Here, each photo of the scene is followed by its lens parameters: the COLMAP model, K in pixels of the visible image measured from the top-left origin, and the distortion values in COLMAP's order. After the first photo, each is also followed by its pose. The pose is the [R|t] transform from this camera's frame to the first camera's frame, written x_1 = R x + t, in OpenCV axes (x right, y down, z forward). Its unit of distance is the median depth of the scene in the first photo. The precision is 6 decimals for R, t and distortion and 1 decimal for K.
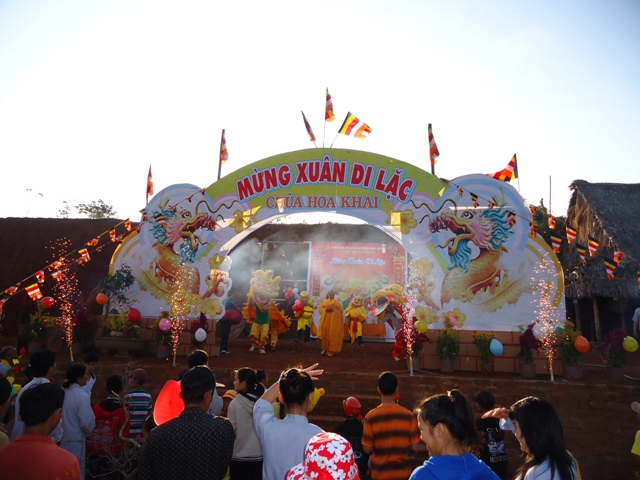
lens RADIAL K [[447.5, 0, 315.8], [0, 447.5, 242.1], [0, 0, 1]] dist [-0.021800, 0.022419]
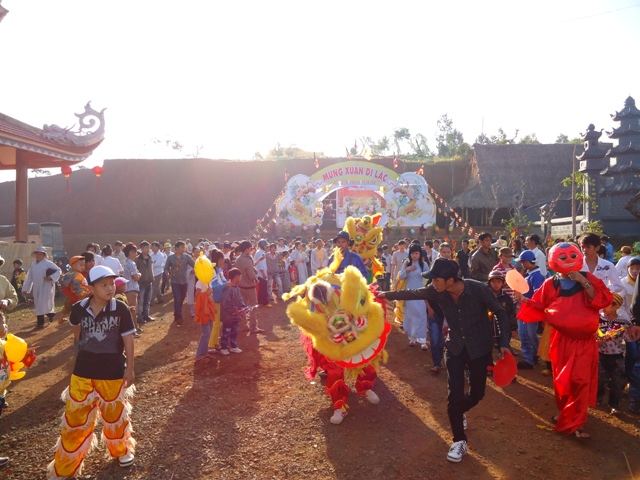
lens RADIAL K [[447.5, 0, 316.9], [0, 447.5, 238.3], [0, 0, 1]] dist [-0.021800, 0.022419]
pose [[0.998851, -0.040551, 0.025549, -0.297264], [0.033080, 0.969022, 0.244747, -0.425368], [-0.034682, -0.243621, 0.969250, -1.703120]]
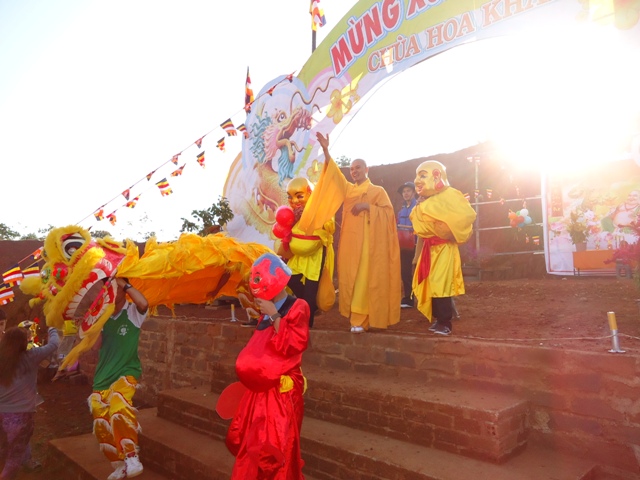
lens RADIAL K [[447.5, 0, 326.9], [0, 447.5, 236.2], [0, 0, 1]] dist [-0.021800, 0.022419]
pose [[0.824786, -0.100937, -0.556363, 0.164799], [0.157169, 0.986089, 0.054099, 0.105627], [0.543163, -0.132063, 0.829176, 0.412034]]
